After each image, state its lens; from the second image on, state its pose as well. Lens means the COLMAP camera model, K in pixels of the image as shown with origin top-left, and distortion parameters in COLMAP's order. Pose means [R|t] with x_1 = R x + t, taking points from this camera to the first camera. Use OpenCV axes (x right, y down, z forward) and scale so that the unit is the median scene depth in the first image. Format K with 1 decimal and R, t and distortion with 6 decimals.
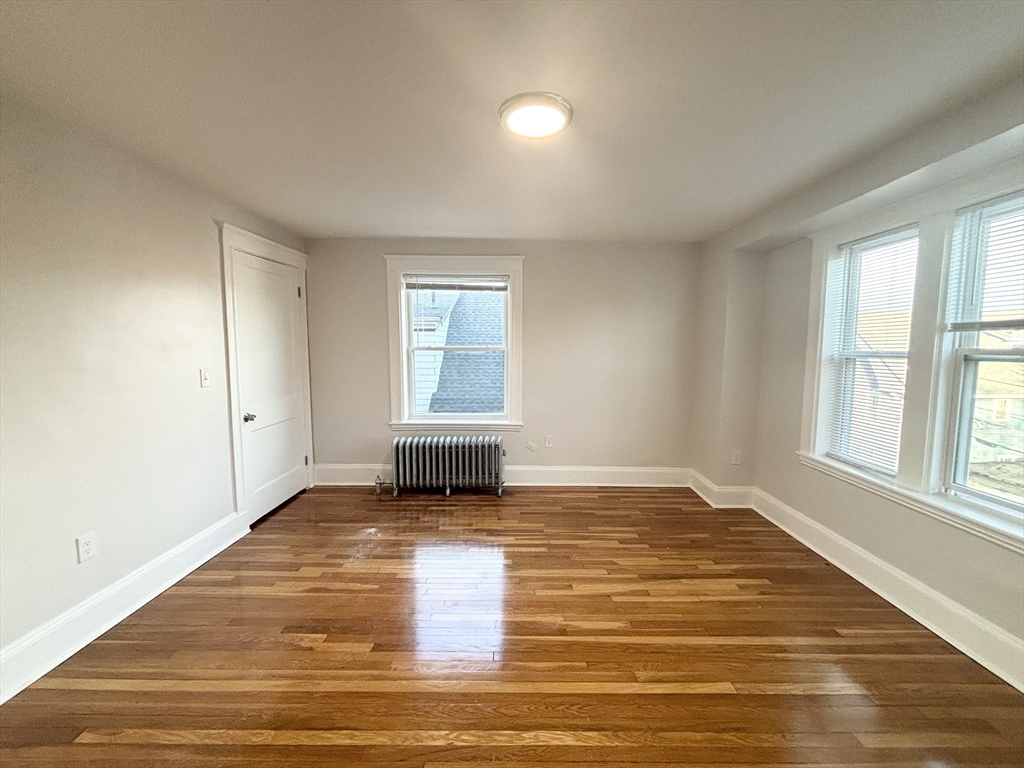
lens RADIAL K [[412.6, 0, 510.2], [0, 412.6, 384.5], [0, 0, 1]] dist [0.013427, -0.005537]
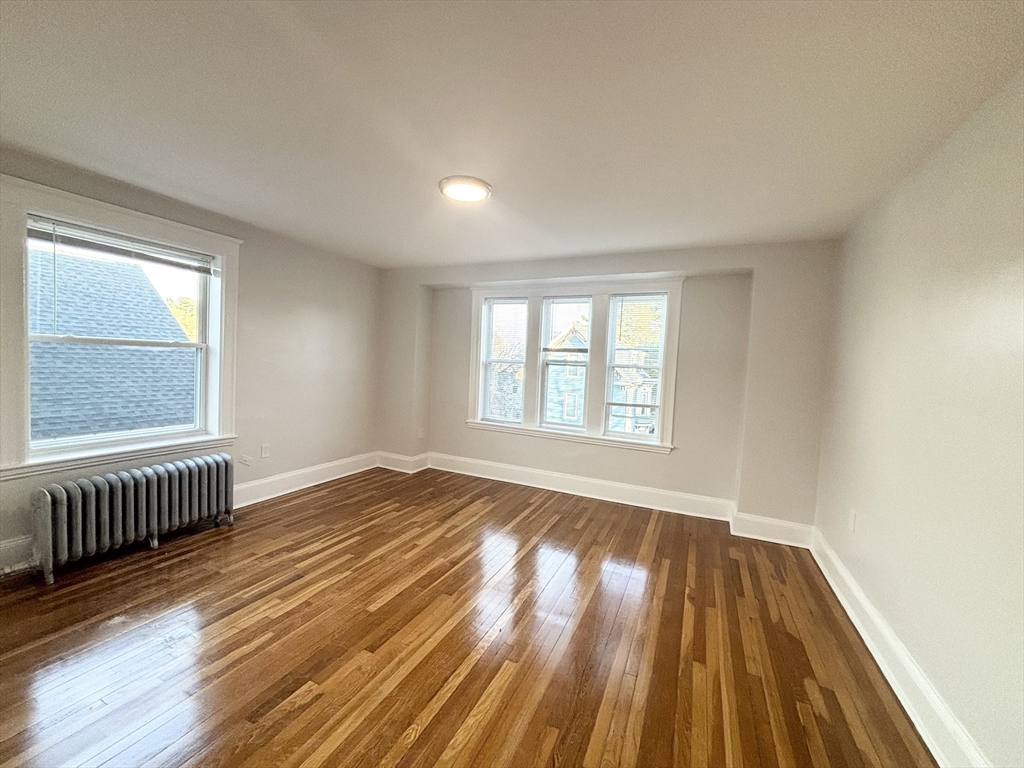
lens RADIAL K [[412.6, 0, 510.2], [0, 412.6, 384.5], [0, 0, 1]] dist [0.013427, -0.005537]
pose [[0.424759, -0.036309, 0.904578, -0.642823], [0.042852, 0.998882, 0.019973, -0.002749], [-0.904291, 0.030279, 0.425840, 0.155487]]
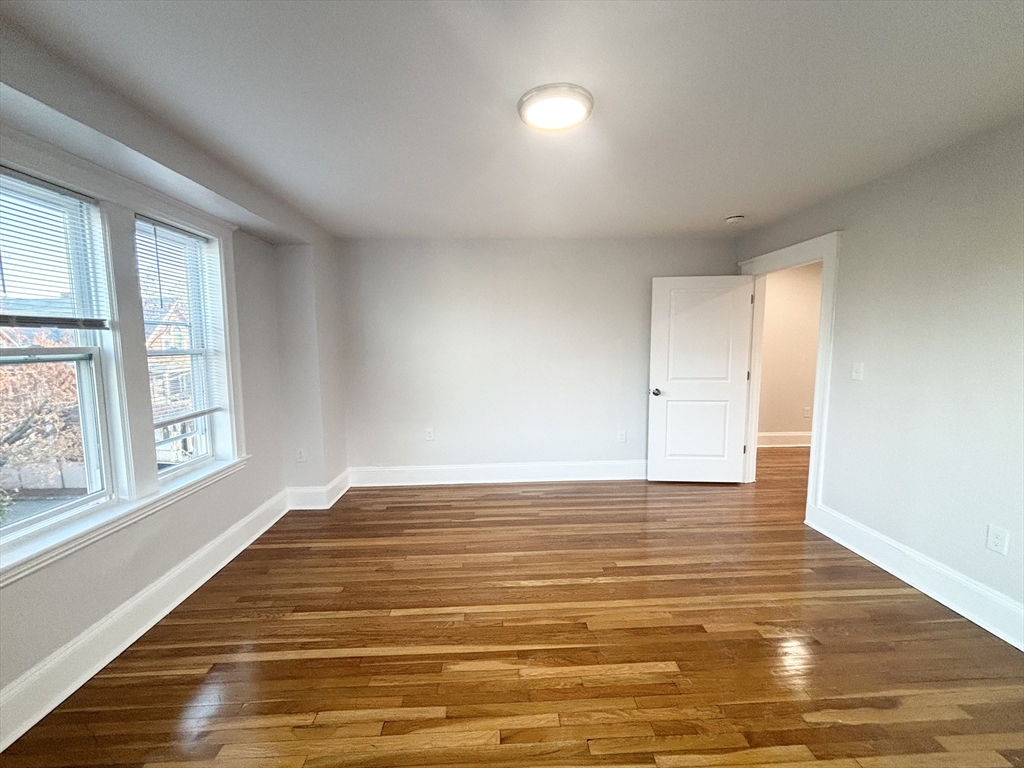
lens RADIAL K [[412.6, 0, 510.2], [0, 412.6, 384.5], [0, 0, 1]] dist [0.013427, -0.005537]
pose [[-0.999154, 0.010006, -0.039899, 0.118271], [0.002030, 0.980777, 0.195119, -0.107330], [0.041085, 0.194873, -0.979968, 1.147347]]
